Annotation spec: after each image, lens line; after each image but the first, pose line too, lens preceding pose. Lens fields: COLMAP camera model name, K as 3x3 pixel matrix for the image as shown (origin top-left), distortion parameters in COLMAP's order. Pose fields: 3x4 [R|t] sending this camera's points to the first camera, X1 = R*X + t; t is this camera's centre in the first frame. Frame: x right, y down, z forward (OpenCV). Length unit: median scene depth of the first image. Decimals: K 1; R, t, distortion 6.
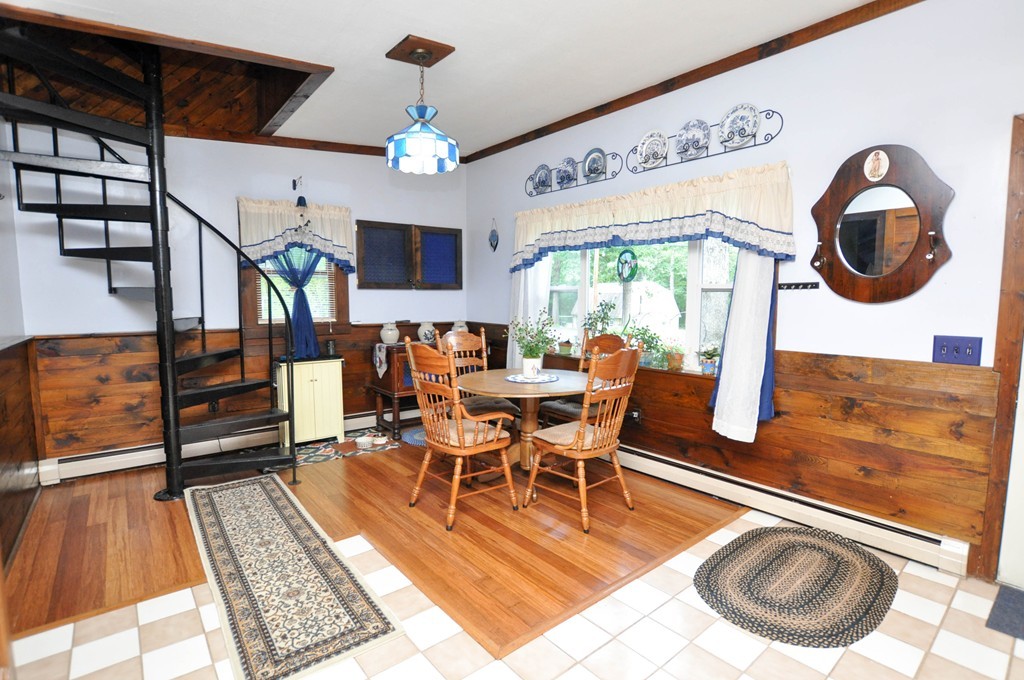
lens RADIAL K [[485.2, 0, 511.4], [0, 485.2, 339.1], [0, 0, 1]] dist [-0.022846, -0.001418]
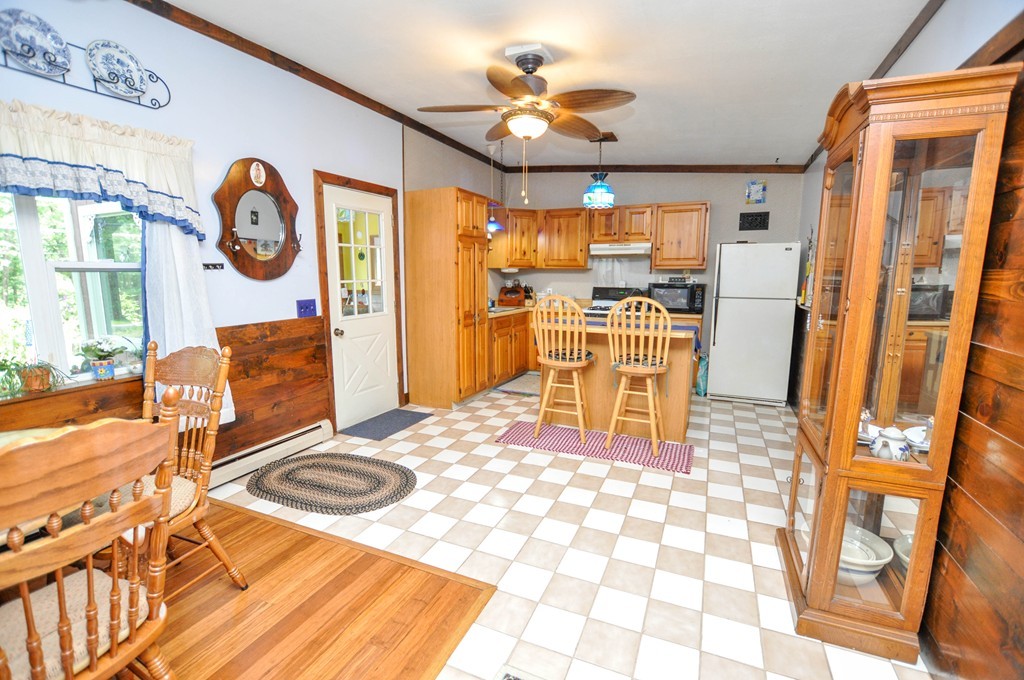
lens RADIAL K [[444.2, 0, 510.3], [0, 444.2, 340.8], [0, 0, 1]] dist [-0.025420, 0.001380]
pose [[-0.431931, -0.140836, 0.890843, -0.565289], [0.079911, 0.977872, 0.193339, -0.082245], [-0.898360, 0.154697, -0.411119, 0.809153]]
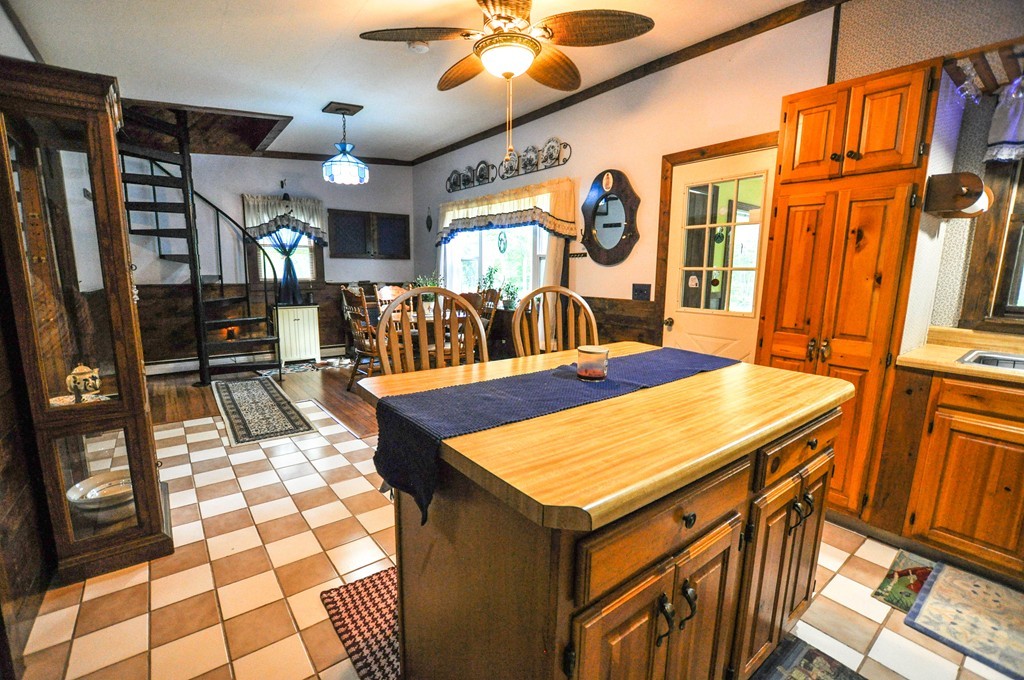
lens RADIAL K [[444.2, 0, 513.6], [0, 444.2, 341.5], [0, 0, 1]] dist [-0.025420, 0.001380]
pose [[0.999881, 0.009569, -0.012061, 0.393329], [-0.008690, 0.997442, 0.070954, 0.073910], [0.012709, -0.070841, 0.997407, -0.504810]]
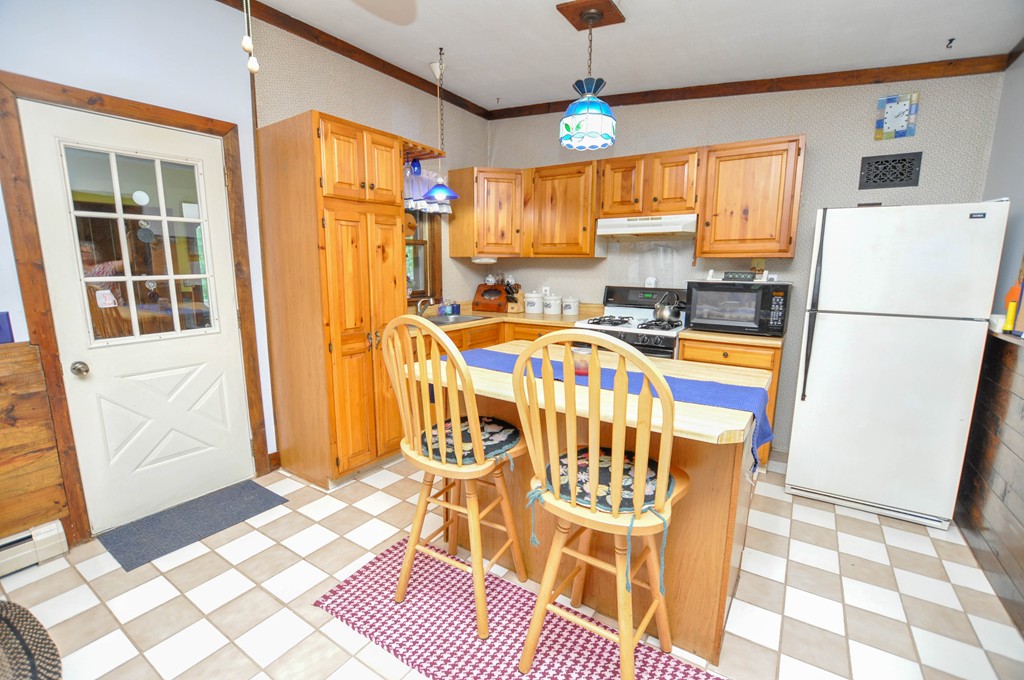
lens RADIAL K [[444.2, 0, 510.7], [0, 444.2, 342.2], [0, 0, 1]] dist [-0.025420, 0.001380]
pose [[-0.285475, -0.169166, 0.943338, -0.068670], [0.083781, 0.976125, 0.200400, -0.024437], [-0.954717, 0.136243, -0.264486, 0.225725]]
